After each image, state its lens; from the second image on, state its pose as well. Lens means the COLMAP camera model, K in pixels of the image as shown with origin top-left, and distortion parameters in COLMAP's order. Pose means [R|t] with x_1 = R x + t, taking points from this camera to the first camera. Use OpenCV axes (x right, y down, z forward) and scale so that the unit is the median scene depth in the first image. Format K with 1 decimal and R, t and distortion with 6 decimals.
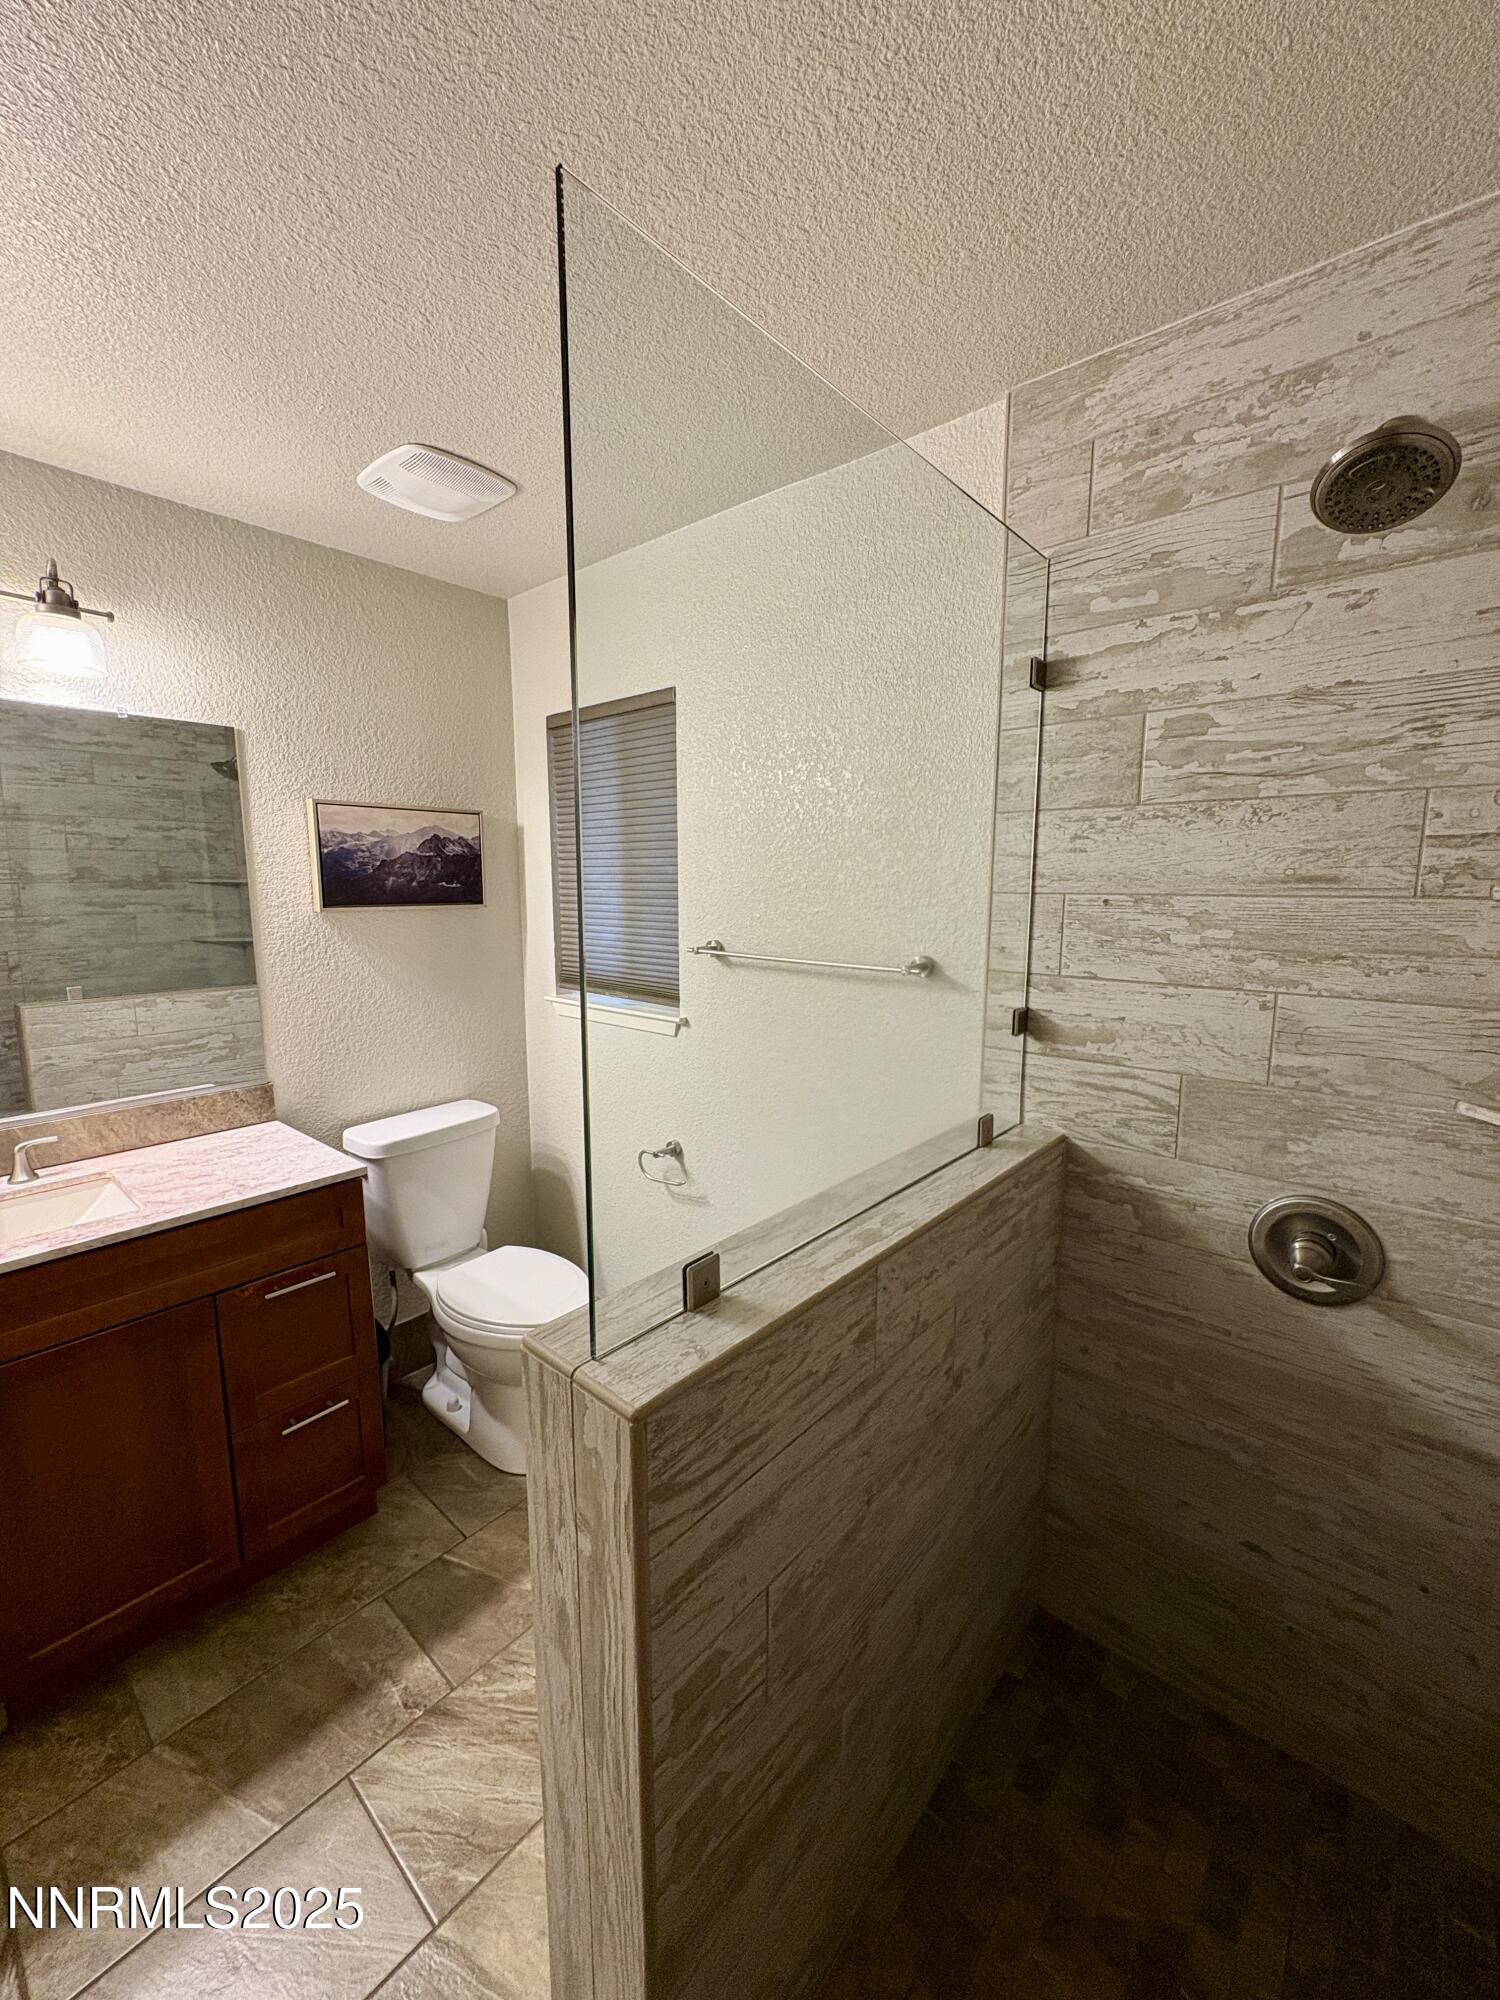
lens RADIAL K [[795.6, 0, 750.0], [0, 795.6, 1000.0], [0, 0, 1]] dist [-0.000961, 0.000450]
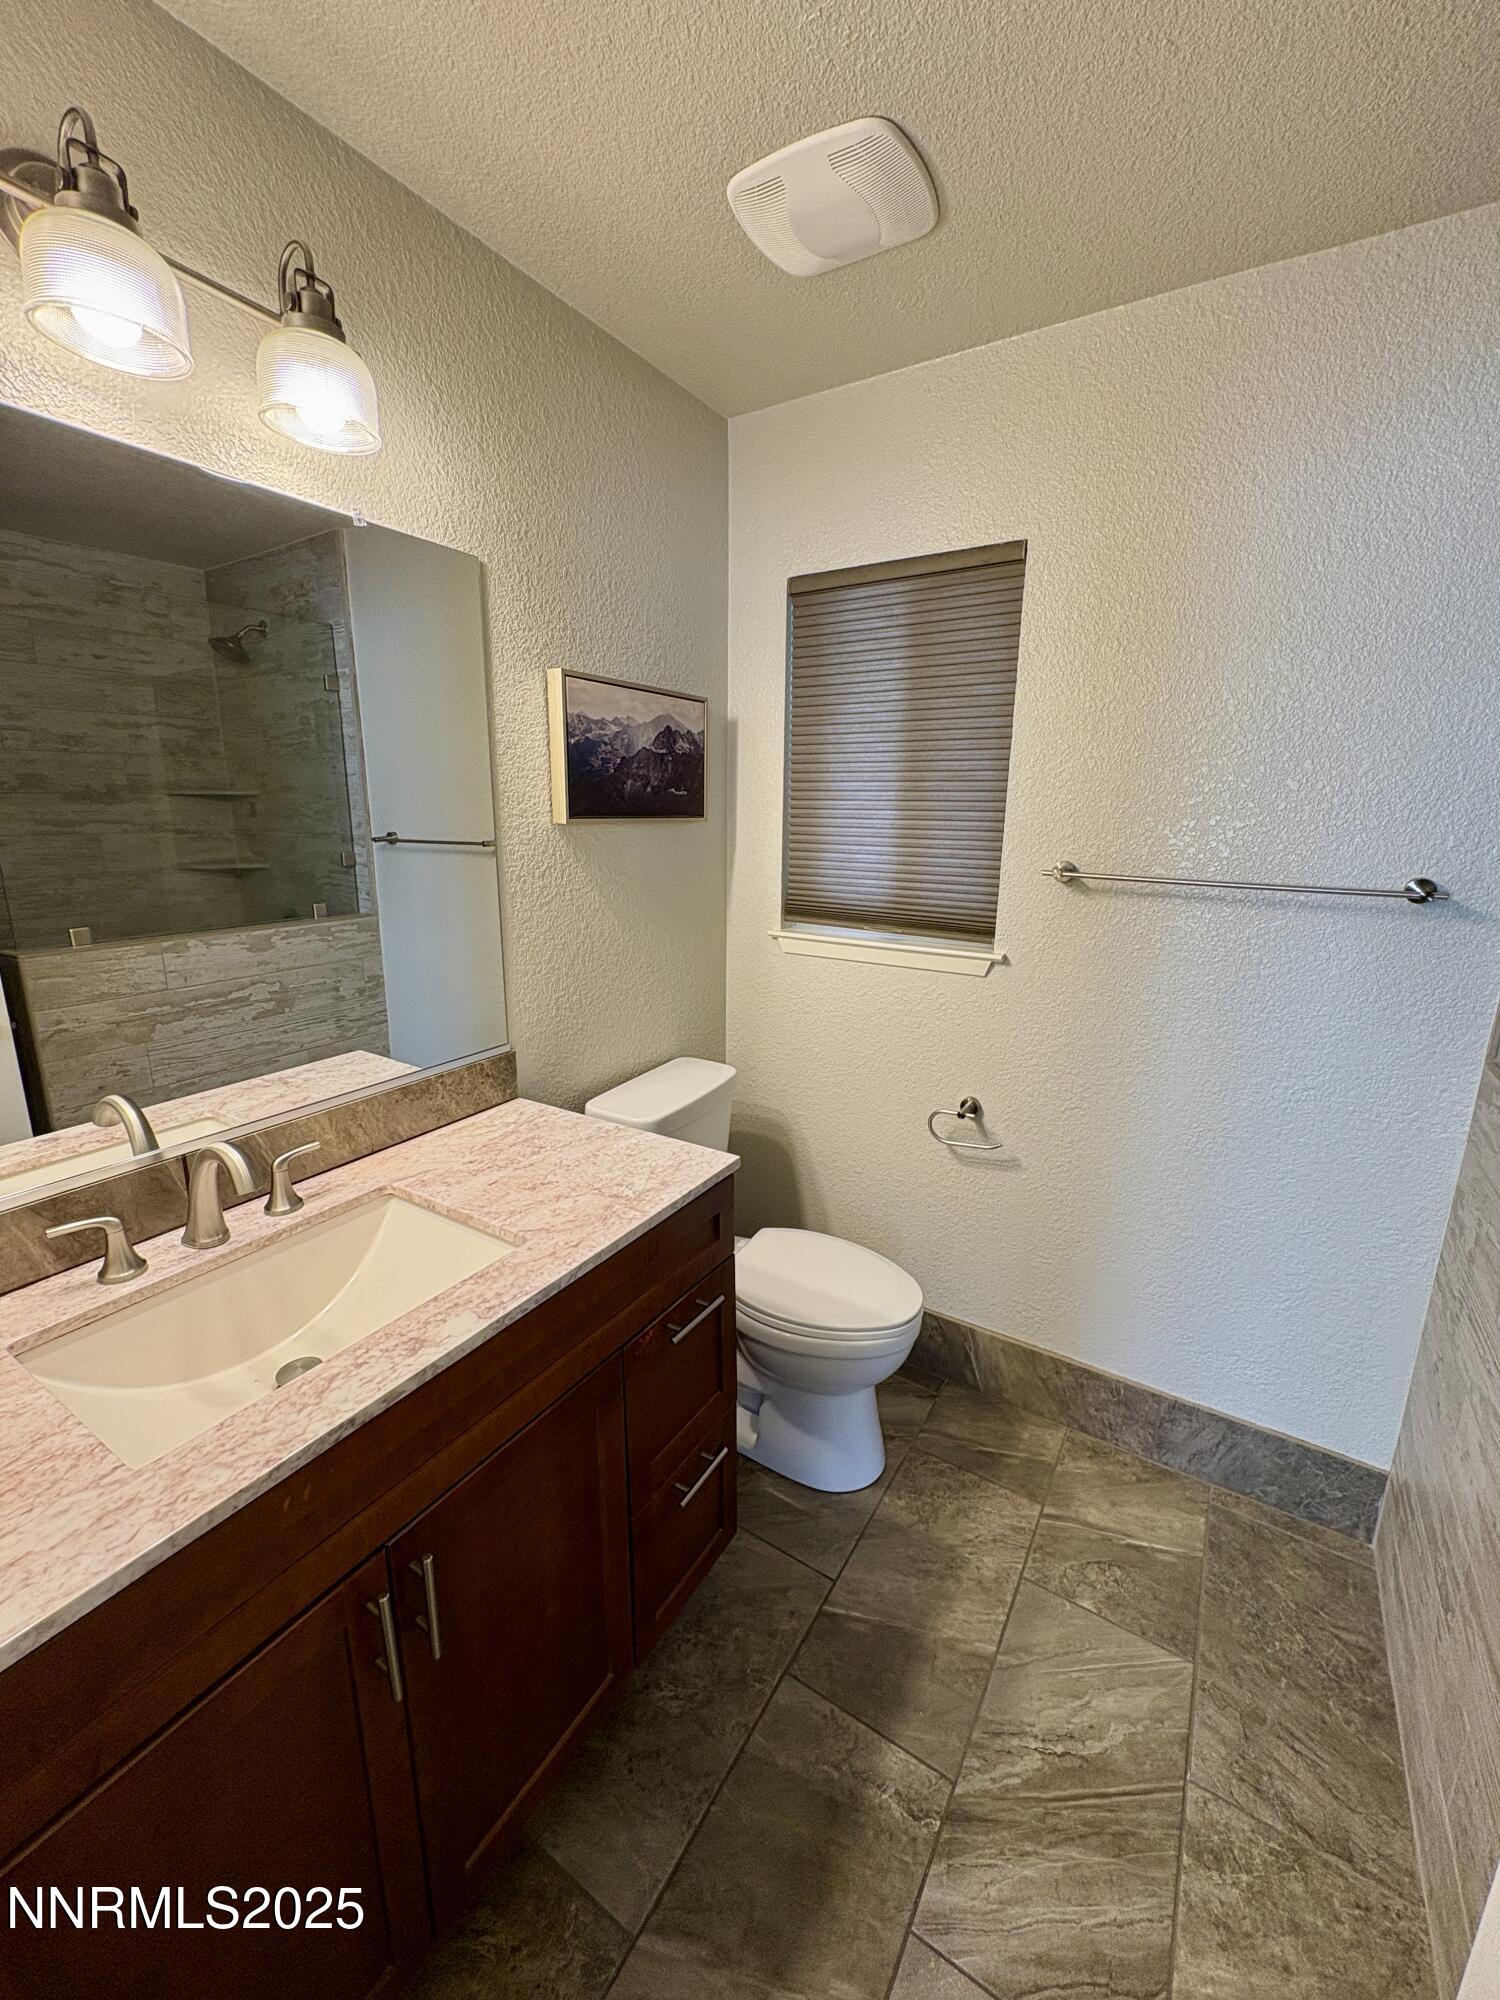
lens RADIAL K [[789.4, 0, 750.0], [0, 789.4, 1000.0], [0, 0, 1]] dist [-0.005091, 0.000539]
pose [[0.988140, -0.028594, 0.150868, -0.457572], [0.015192, 0.995893, 0.089252, -0.007449], [-0.152801, -0.085902, 0.984517, 0.205850]]
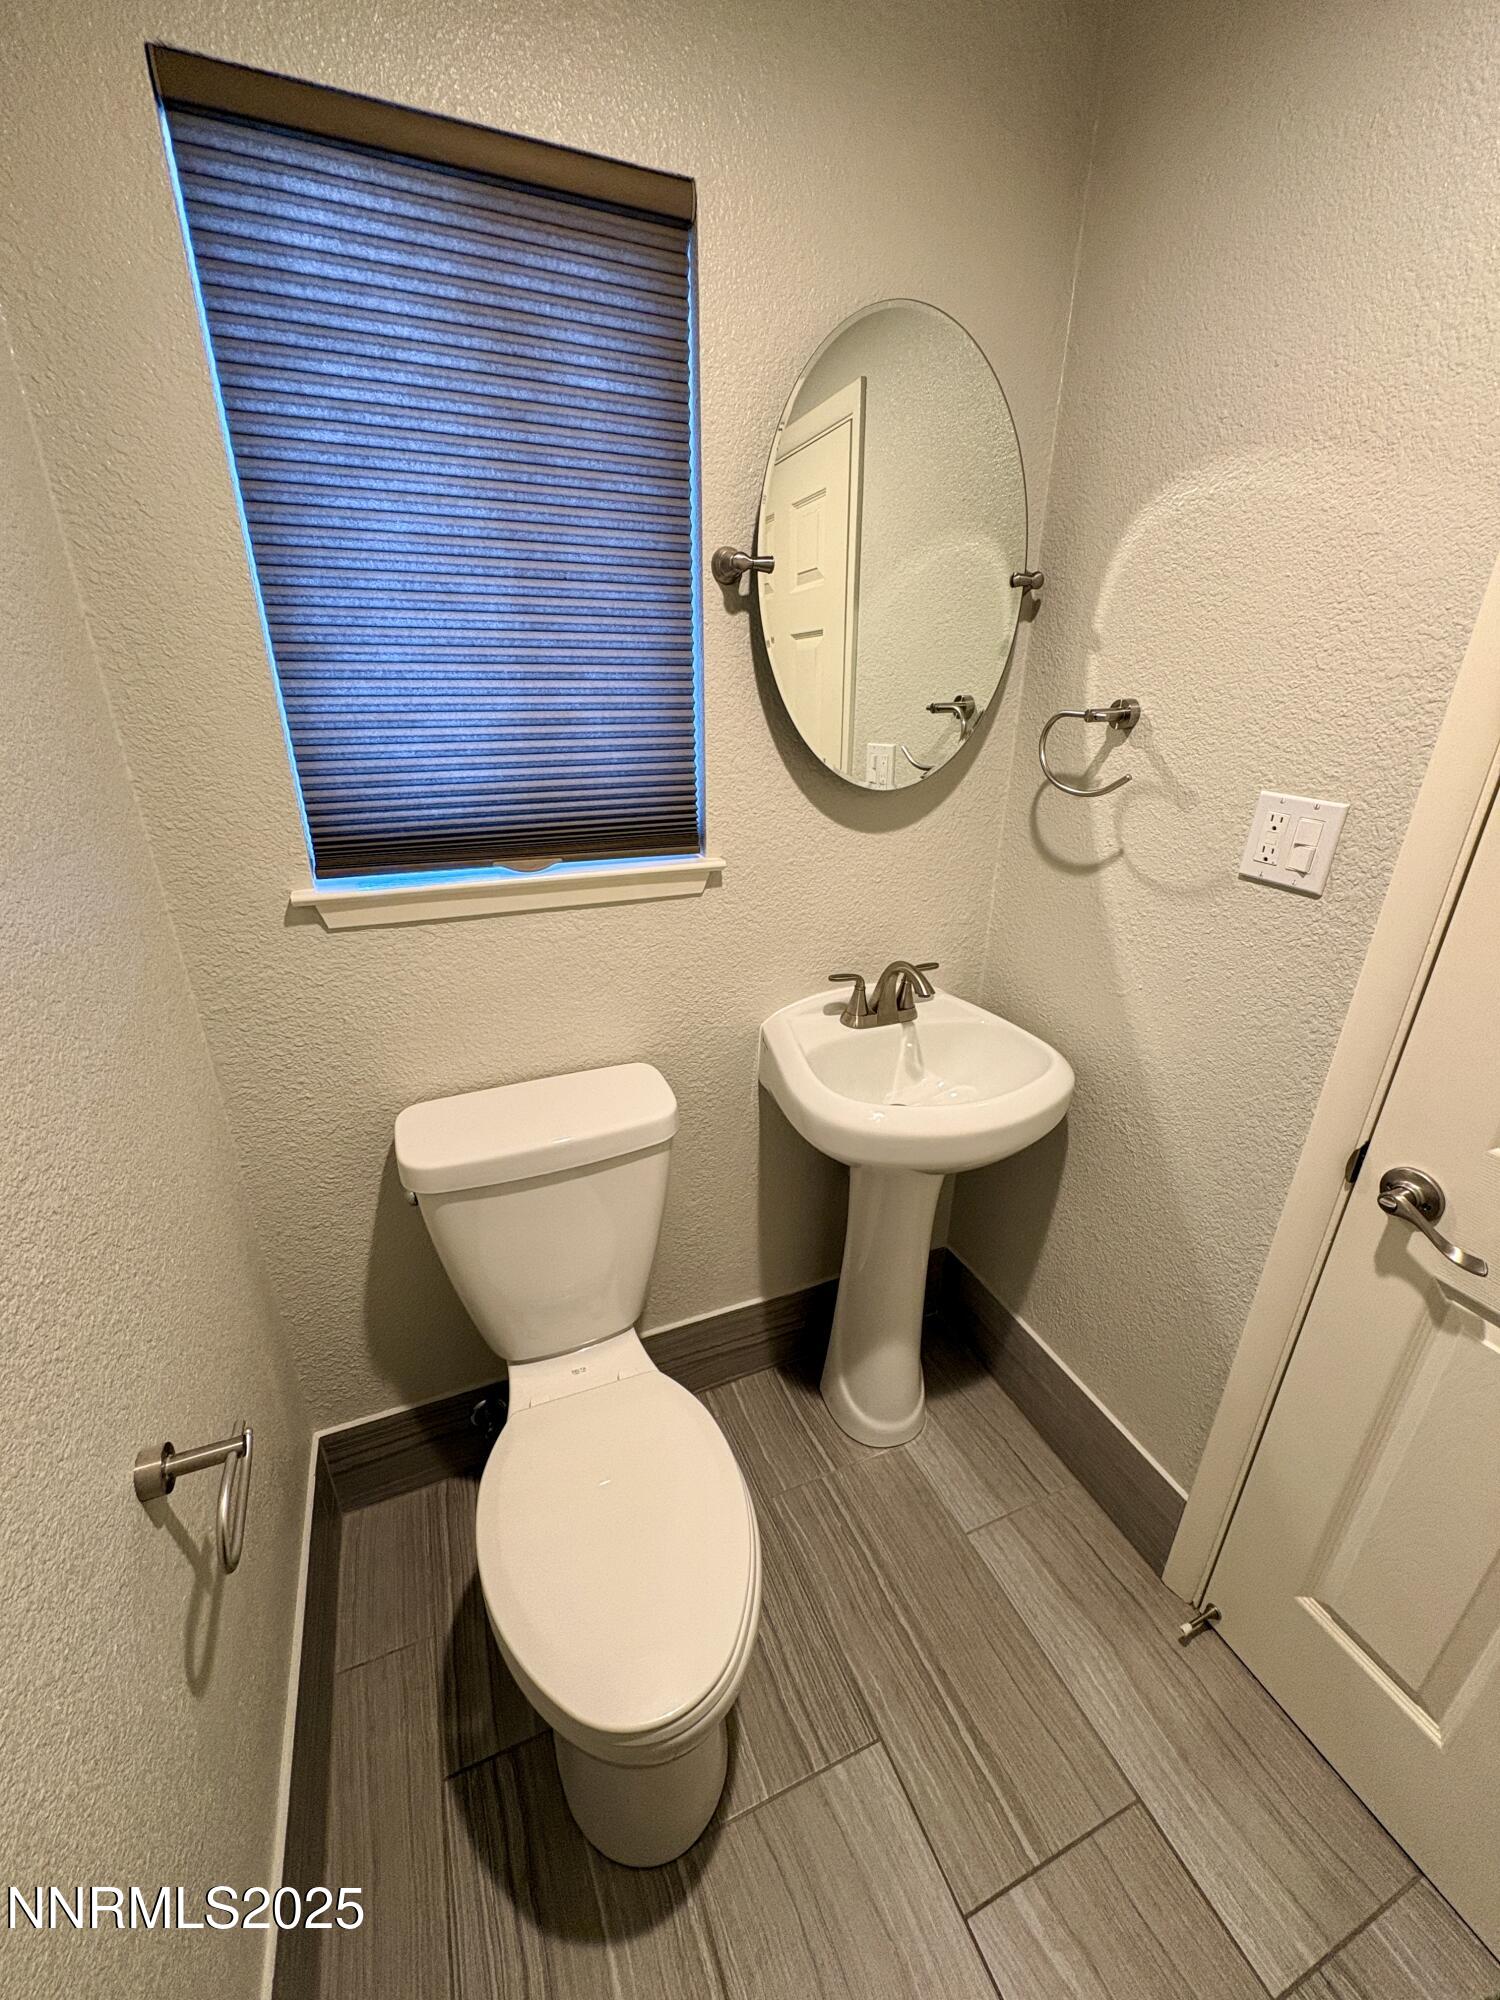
lens RADIAL K [[795.6, 0, 750.0], [0, 795.6, 1000.0], [0, 0, 1]] dist [-0.000961, 0.000450]
pose [[0.428897, -0.344403, 0.835125, -0.594635], [0.119980, 0.938000, 0.325210, -0.076579], [-0.895350, -0.039283, 0.443627, 0.677305]]
